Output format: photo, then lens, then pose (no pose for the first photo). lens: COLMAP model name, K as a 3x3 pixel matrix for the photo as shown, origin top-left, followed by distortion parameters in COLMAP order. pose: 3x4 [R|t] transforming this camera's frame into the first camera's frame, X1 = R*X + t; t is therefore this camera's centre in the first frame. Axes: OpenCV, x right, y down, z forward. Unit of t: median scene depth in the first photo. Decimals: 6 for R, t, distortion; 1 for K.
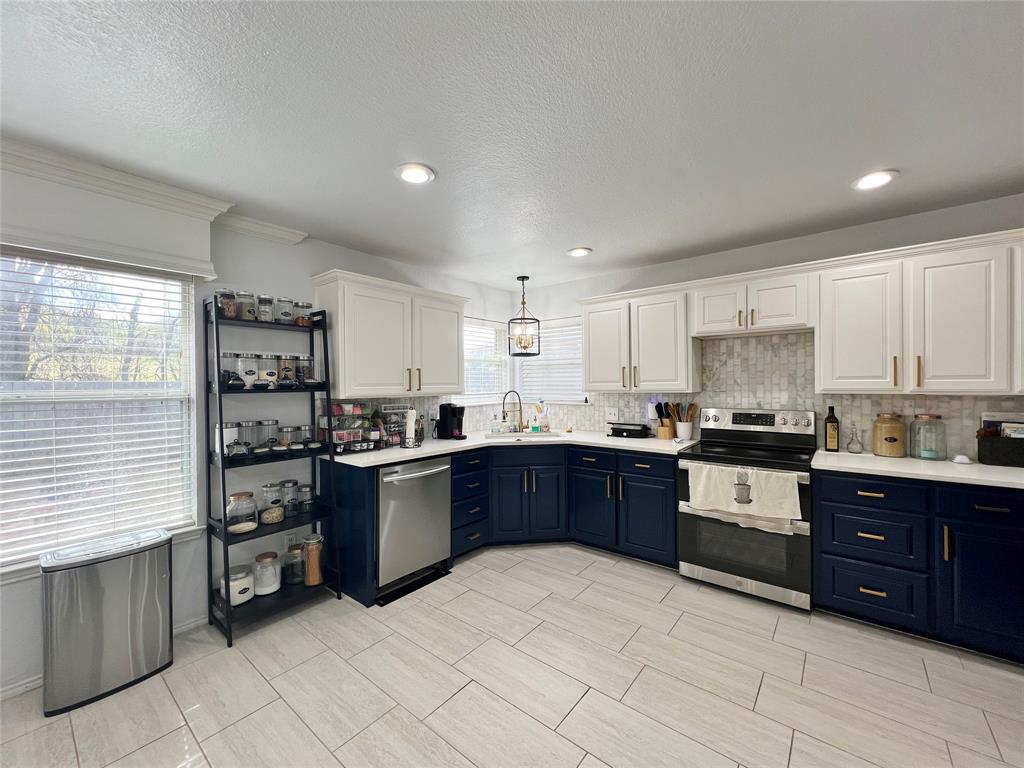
lens RADIAL K [[407.8, 0, 516.7], [0, 407.8, 387.2], [0, 0, 1]] dist [-0.000791, 0.000154]
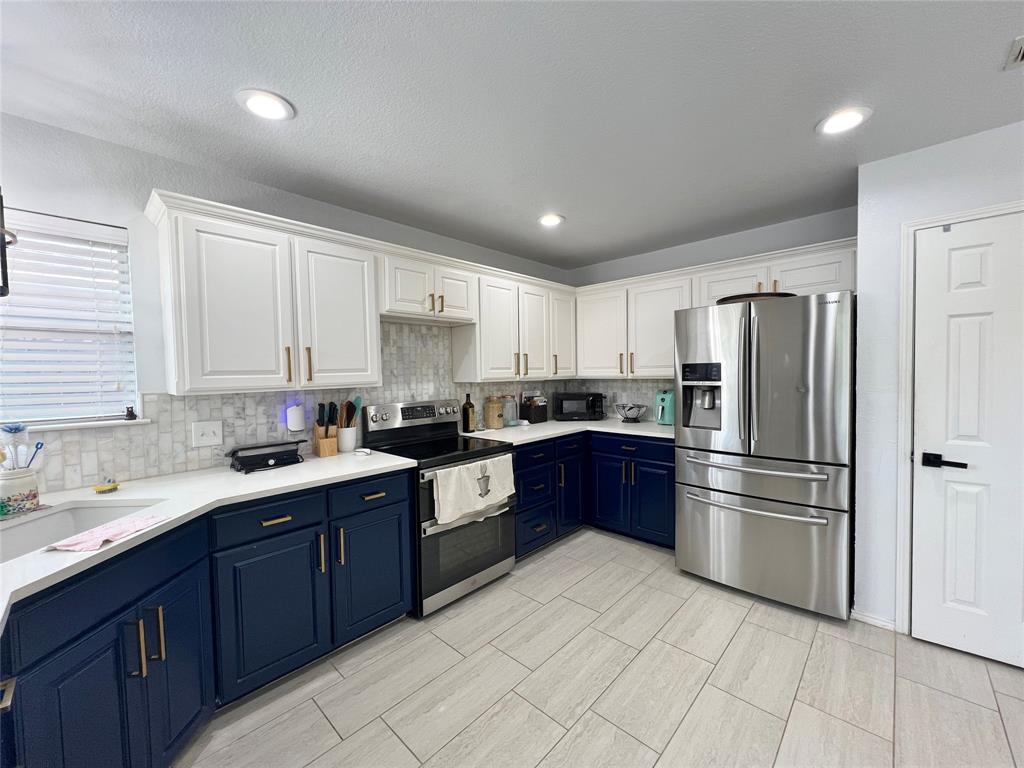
lens RADIAL K [[407.8, 0, 514.4], [0, 407.8, 385.7], [0, 0, 1]] dist [-0.000791, 0.000154]
pose [[0.083553, -0.025112, 0.996187, -0.328737], [0.026355, 0.999388, 0.022982, 0.001296], [-0.996155, 0.024334, 0.084163, 0.692504]]
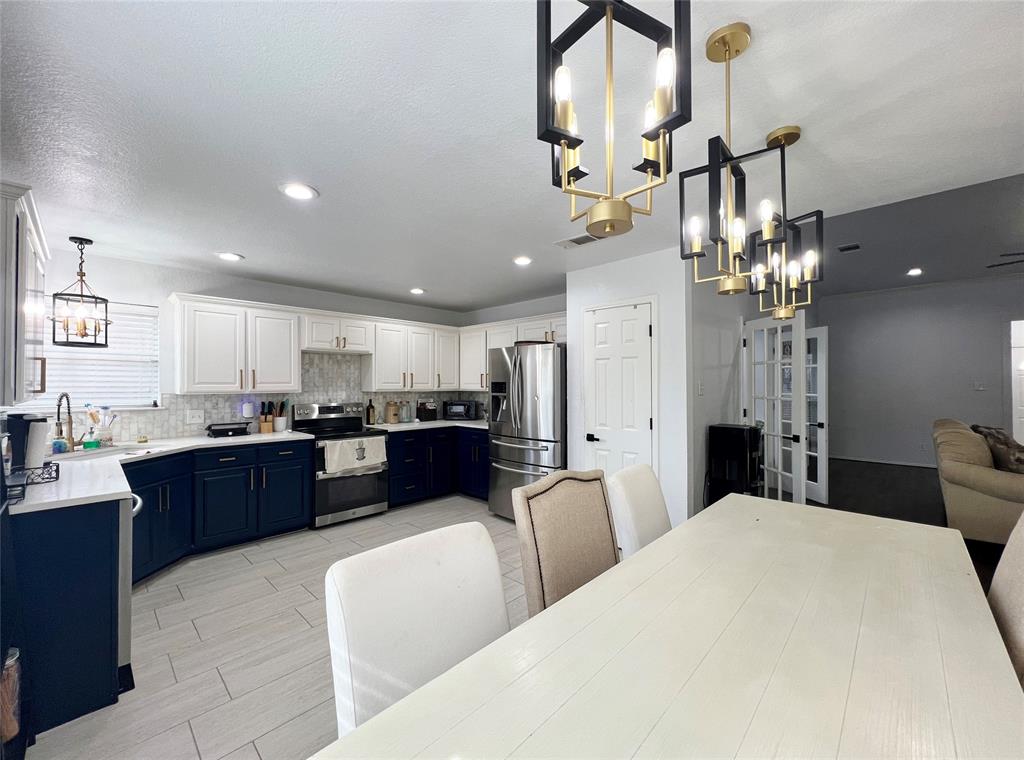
lens RADIAL K [[407.8, 0, 510.8], [0, 407.8, 383.5], [0, 0, 1]] dist [-0.000791, 0.000154]
pose [[0.095238, 0.014212, 0.995353, -0.817592], [0.008959, 0.999845, -0.015133, 0.010518], [-0.995414, 0.010359, 0.095096, 0.210404]]
